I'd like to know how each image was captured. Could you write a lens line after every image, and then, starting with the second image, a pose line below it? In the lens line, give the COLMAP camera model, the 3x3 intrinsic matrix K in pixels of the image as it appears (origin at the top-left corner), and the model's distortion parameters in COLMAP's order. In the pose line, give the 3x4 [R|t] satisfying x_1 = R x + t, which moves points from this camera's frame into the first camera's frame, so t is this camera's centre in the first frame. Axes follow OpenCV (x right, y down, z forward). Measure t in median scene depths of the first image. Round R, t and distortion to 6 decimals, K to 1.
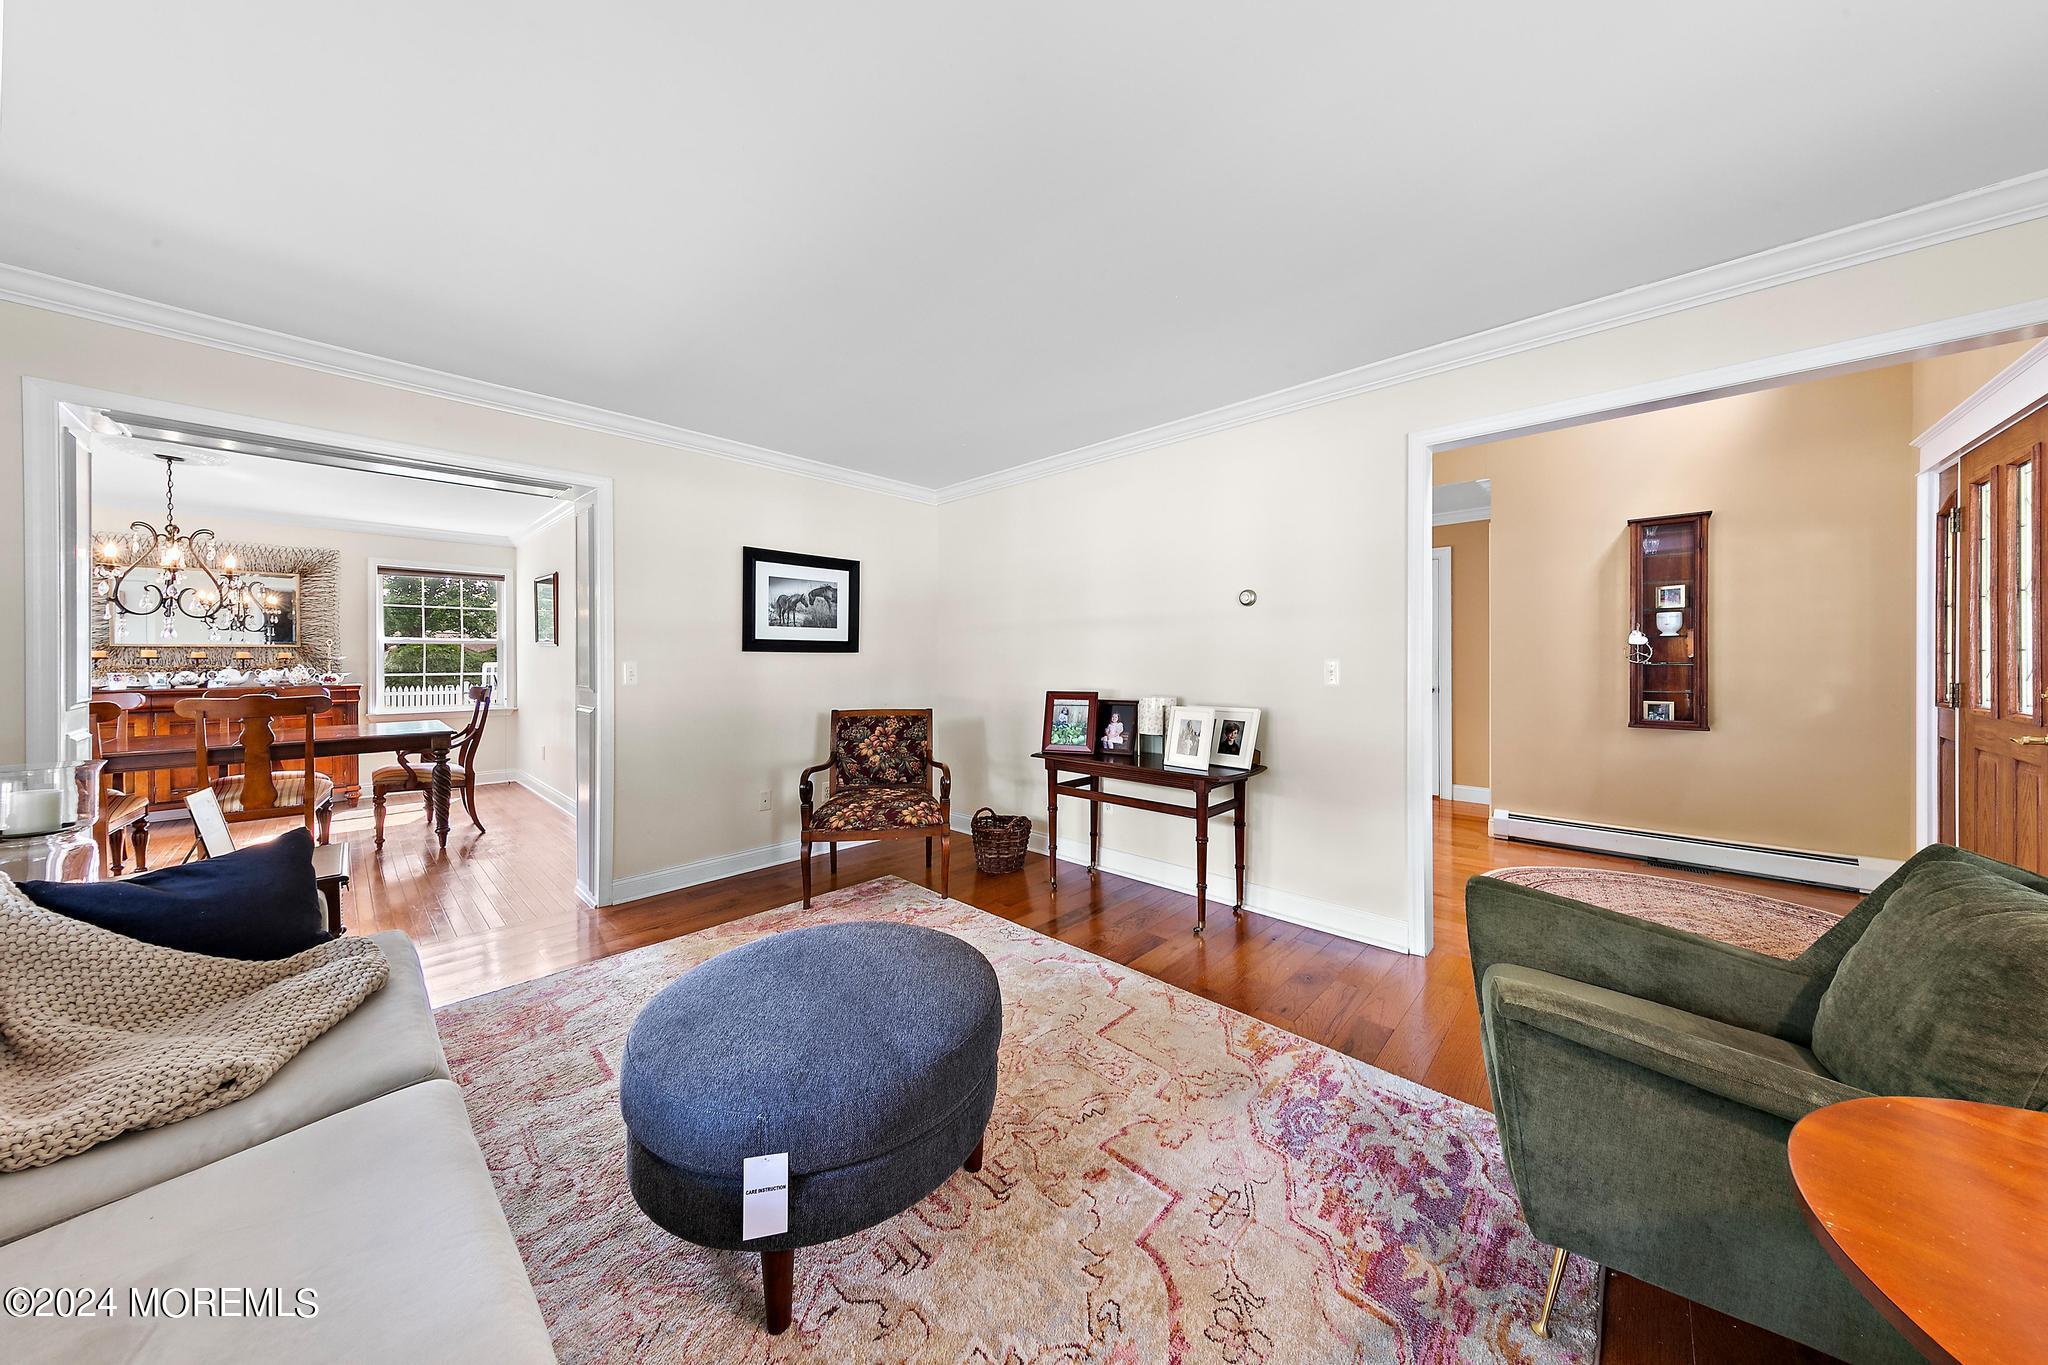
lens RADIAL K [[652.2, 0, 1025.2], [0, 652.2, 659.1], [0, 0, 1]] dist [0.007975, -0.000284]
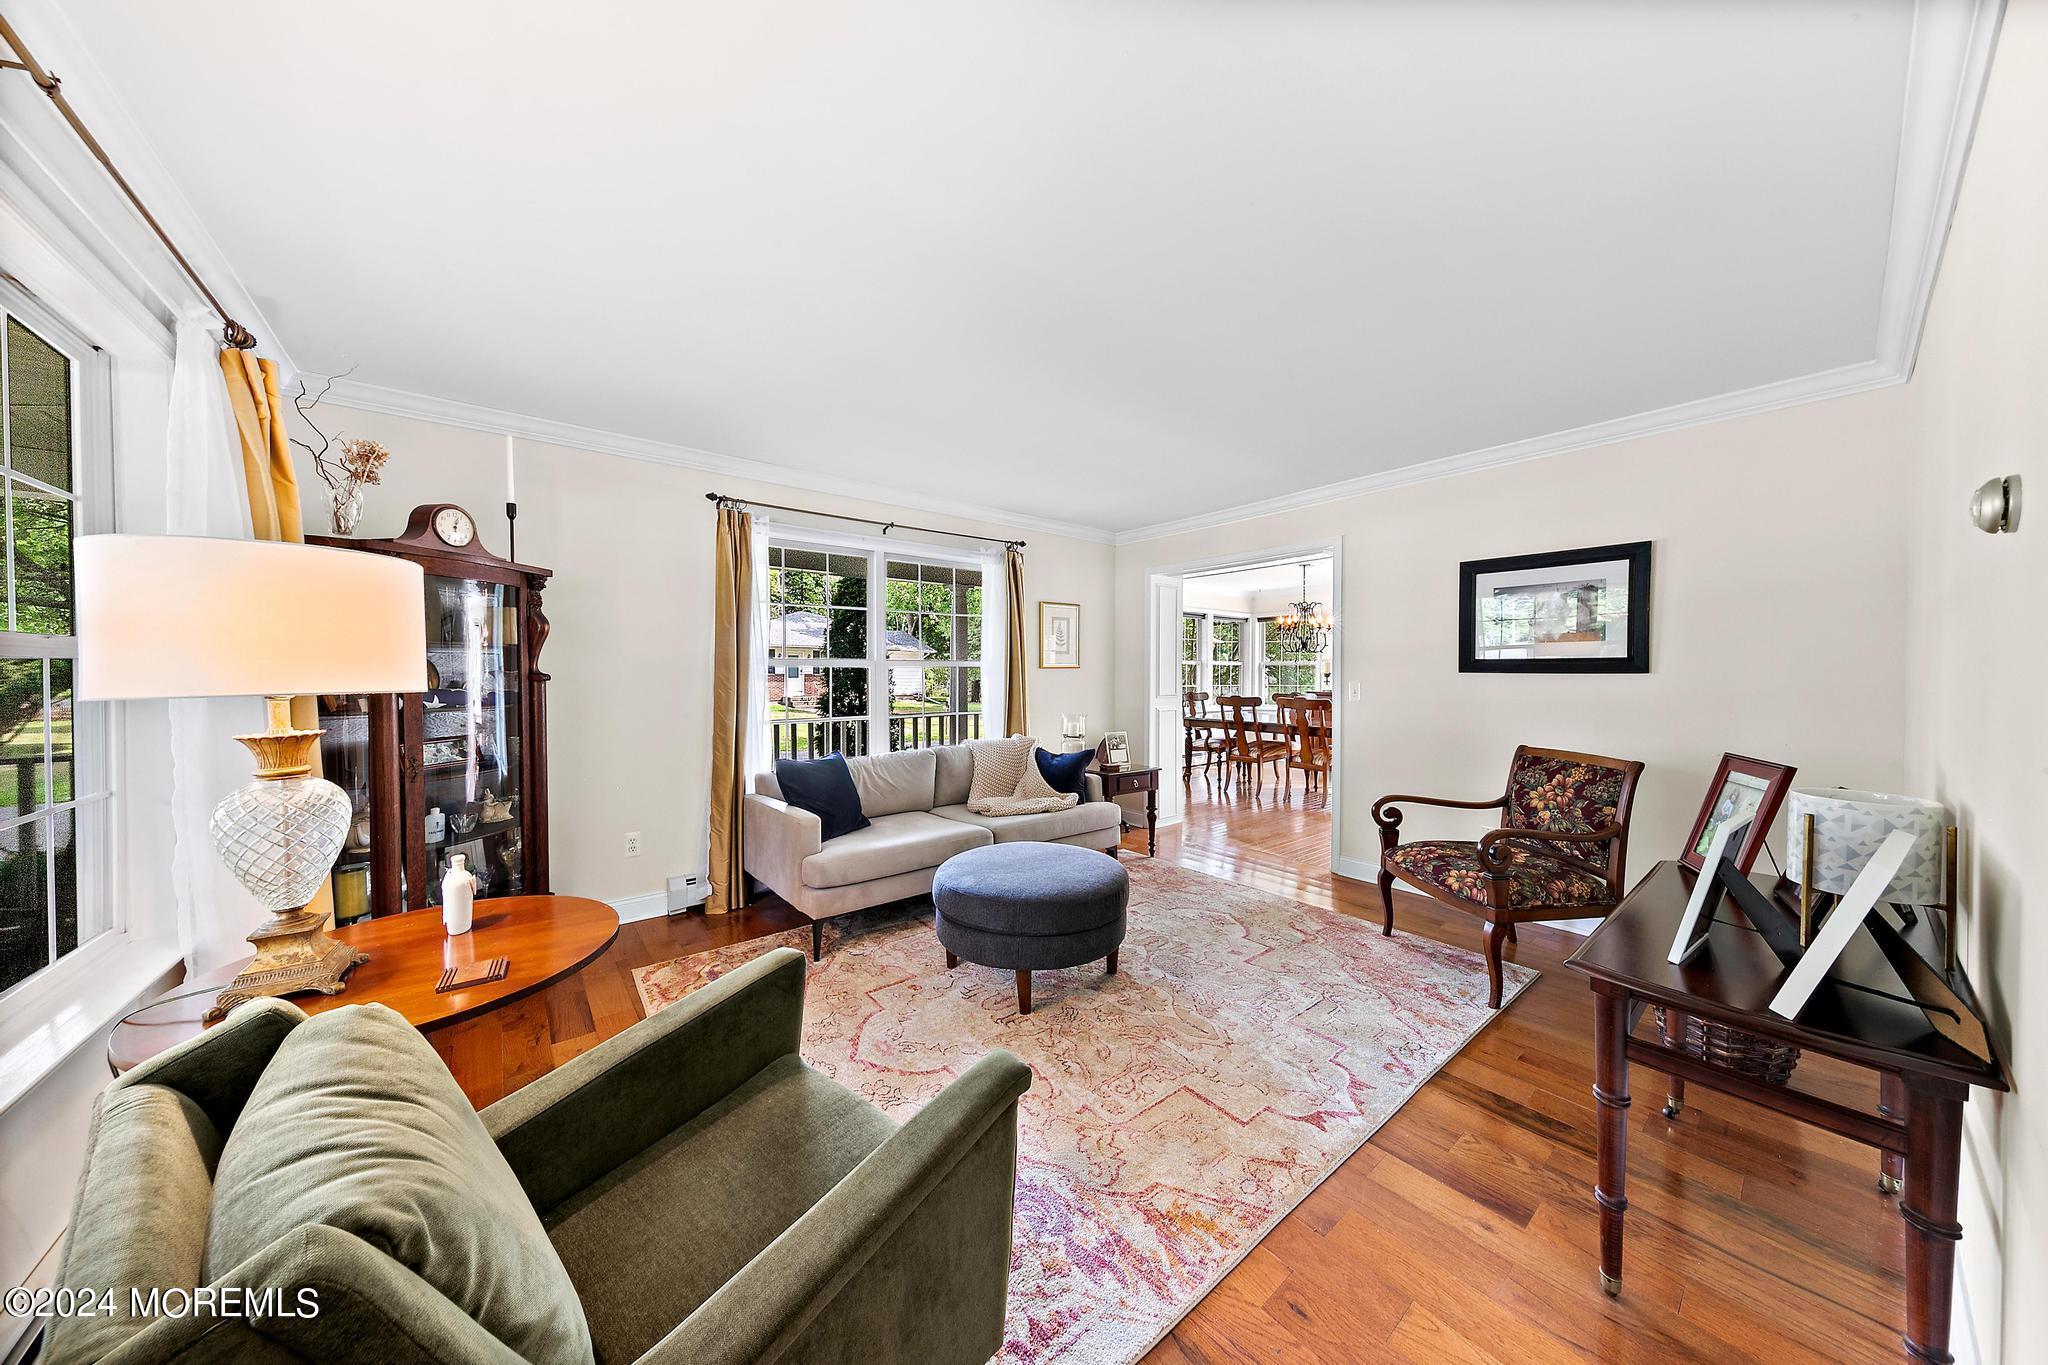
lens RADIAL K [[652.2, 0, 1033.0], [0, 652.2, 679.7], [0, 0, 1]] dist [0.007975, -0.000284]
pose [[-0.136946, 0.014529, -0.990472, 0.602842], [-0.002744, 0.999883, 0.015046, -0.013998], [0.990575, 0.004778, -0.136890, 0.515876]]
